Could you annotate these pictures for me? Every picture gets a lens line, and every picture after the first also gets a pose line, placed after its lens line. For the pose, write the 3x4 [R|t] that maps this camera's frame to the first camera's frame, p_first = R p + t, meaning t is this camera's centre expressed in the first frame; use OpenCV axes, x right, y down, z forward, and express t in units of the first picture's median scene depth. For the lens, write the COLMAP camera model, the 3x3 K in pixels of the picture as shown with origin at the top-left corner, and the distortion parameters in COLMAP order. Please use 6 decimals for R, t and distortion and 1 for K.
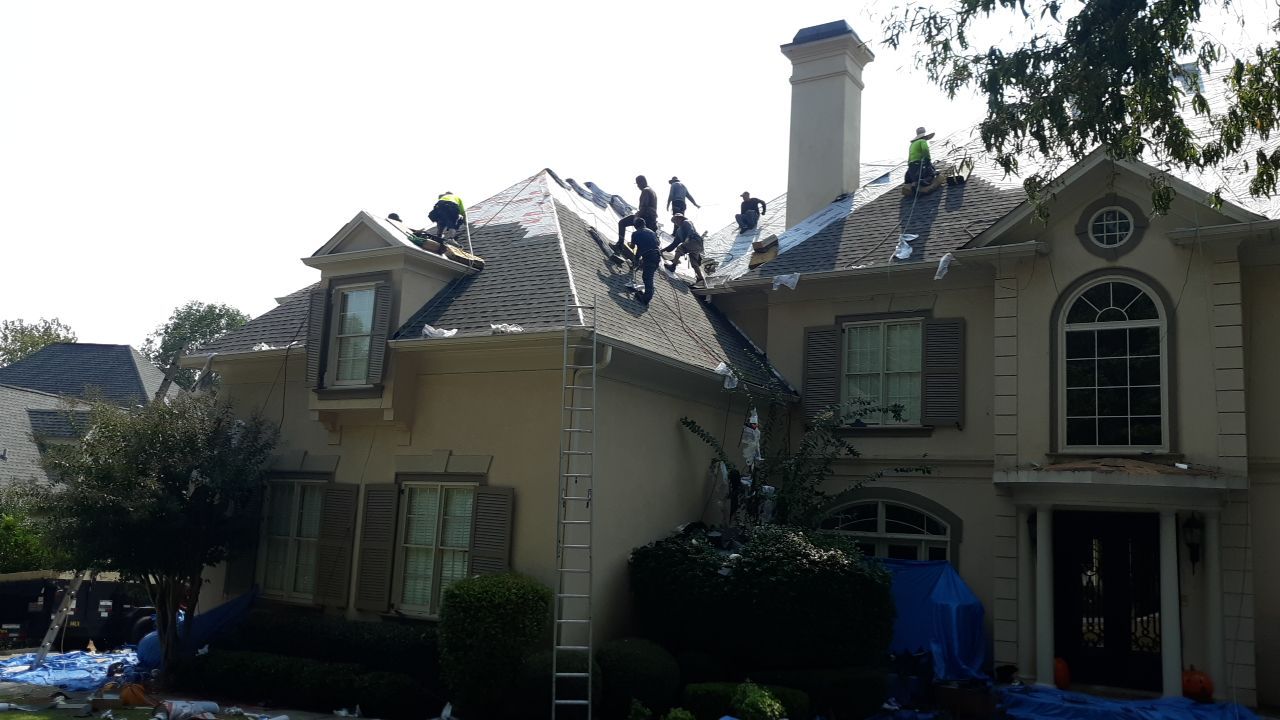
lens RADIAL K [[1062.0, 0, 658.9], [0, 1062.0, 354.8], [0, 0, 1]] dist [0.040869, -0.116448]
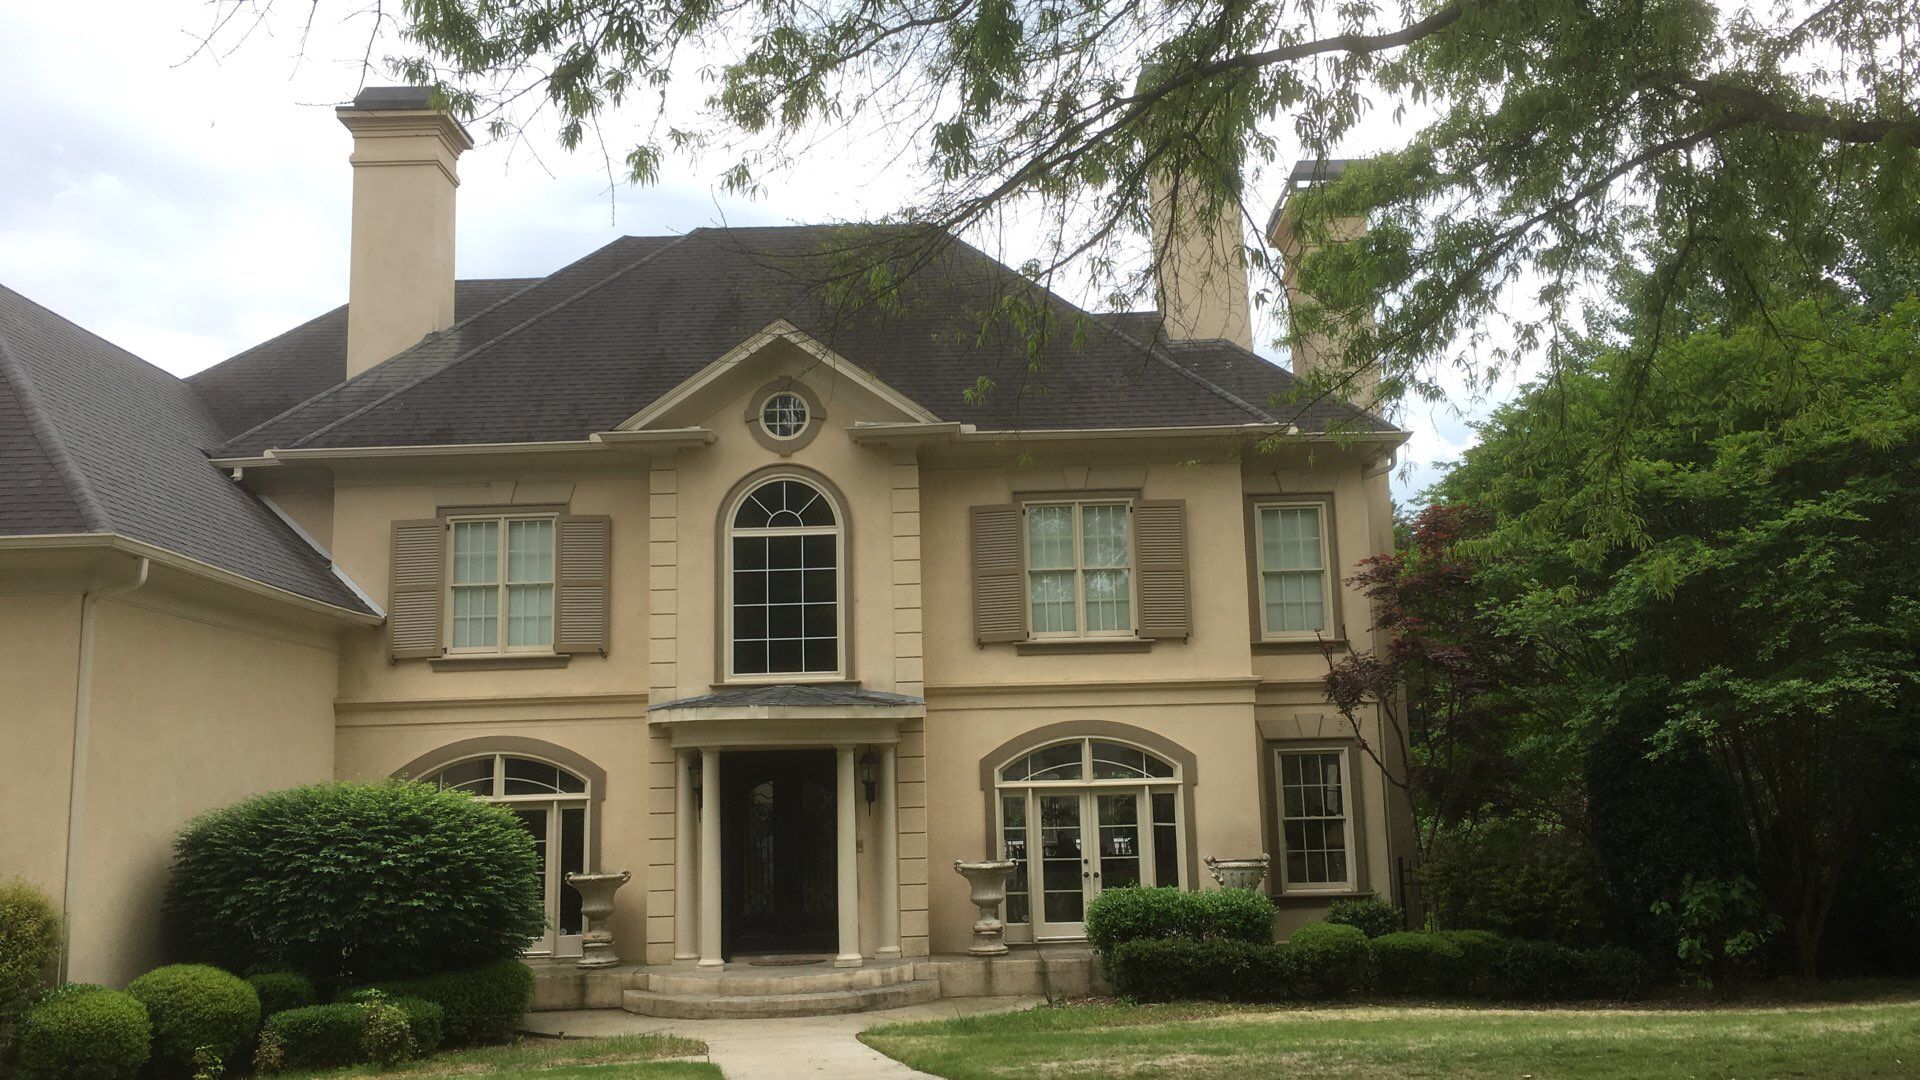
lens RADIAL K [[1615.4, 0, 941.5], [0, 1615.4, 529.4], [0, 0, 1]] dist [0.082031, -0.084770]
pose [[0.856014, 0.014137, 0.516759, -0.136394], [-0.017401, 0.999848, 0.001471, -0.033281], [-0.516660, -0.010251, 0.856129, -0.172822]]
